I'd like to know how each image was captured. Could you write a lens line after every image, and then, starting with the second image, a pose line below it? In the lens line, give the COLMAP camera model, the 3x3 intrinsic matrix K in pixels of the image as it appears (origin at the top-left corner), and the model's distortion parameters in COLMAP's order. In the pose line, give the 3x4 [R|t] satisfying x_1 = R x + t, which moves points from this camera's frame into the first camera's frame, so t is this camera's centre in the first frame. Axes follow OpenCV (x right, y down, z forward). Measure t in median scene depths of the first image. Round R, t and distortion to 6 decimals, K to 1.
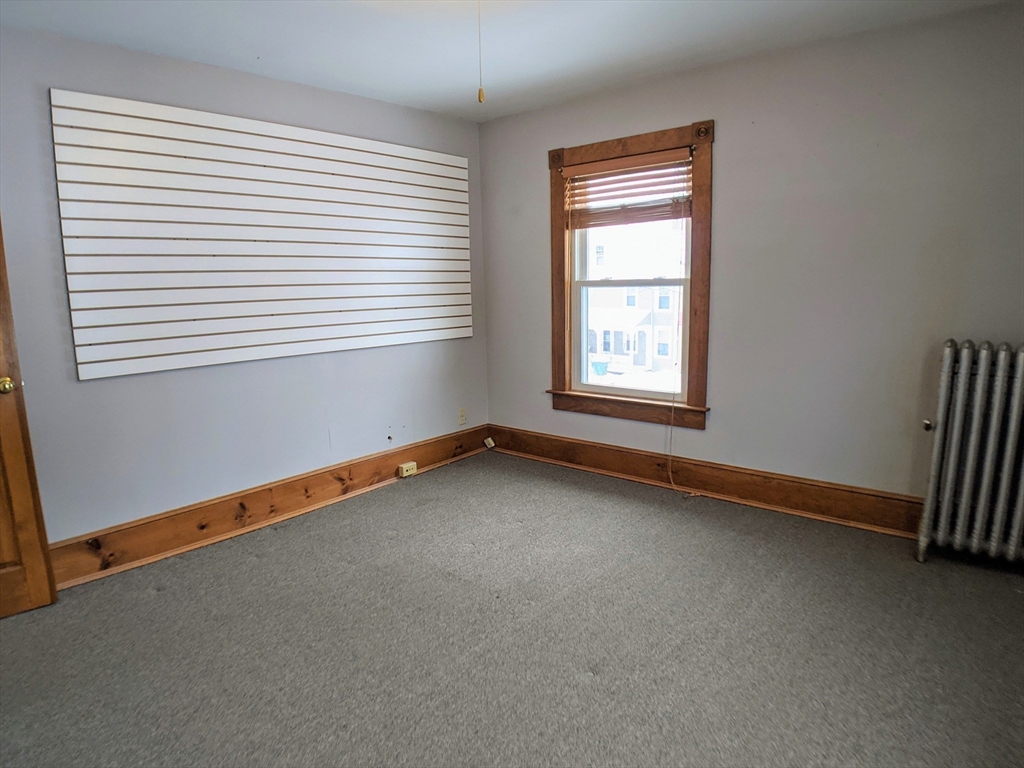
lens RADIAL K [[622.0, 0, 505.7], [0, 622.0, 383.6], [0, 0, 1]] dist [-0.083412, 0.000439]
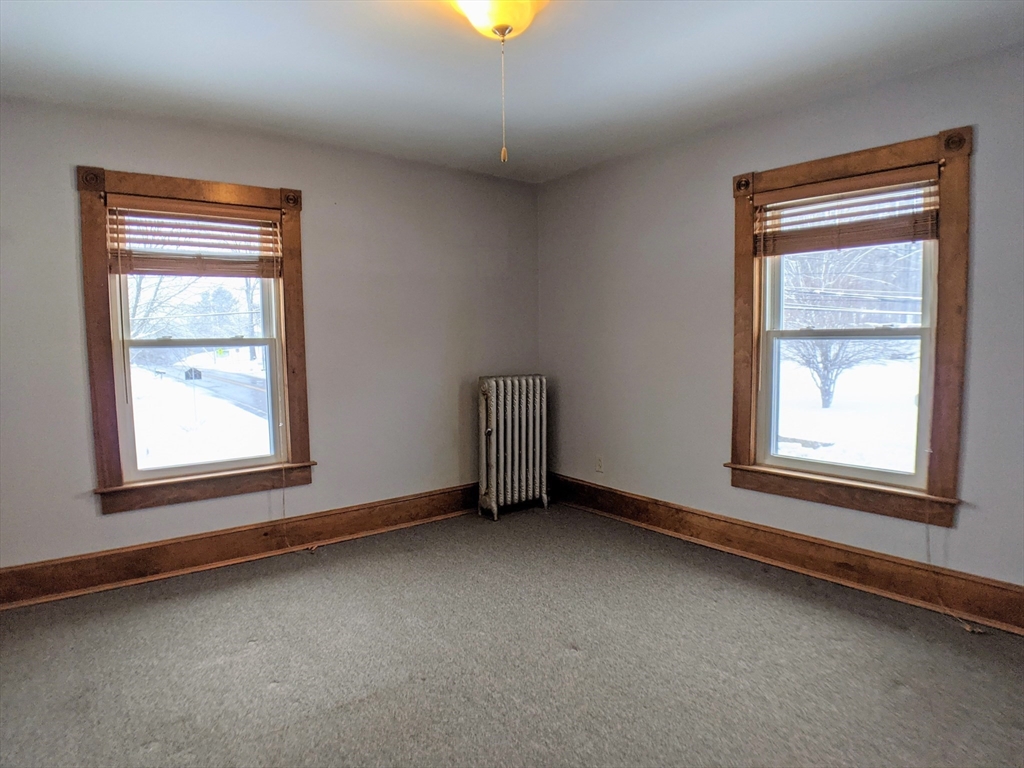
lens RADIAL K [[595.5, 0, 512.0], [0, 595.5, 384.0], [0, 0, 1]] dist [-0.079121, -0.001018]
pose [[0.178829, -0.052637, 0.982471, -0.586197], [0.162408, 0.986449, 0.023289, -0.058022], [-0.970383, 0.155396, 0.184954, 0.469505]]
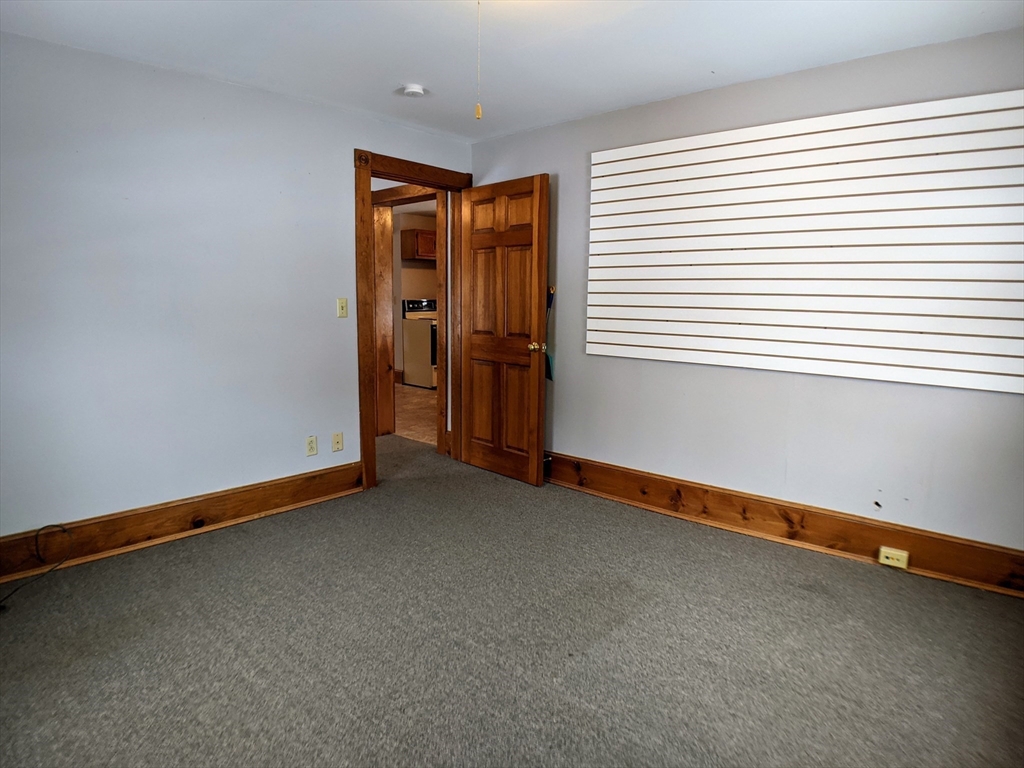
lens RADIAL K [[586.2, 0, 510.2], [0, 586.2, 377.4], [0, 0, 1]] dist [-0.080514, 0.000209]
pose [[-0.019981, 0.163539, -0.986335, 0.529708], [-0.163496, 0.972717, 0.164593, -0.114685], [0.986342, 0.164550, 0.007302, 0.611119]]
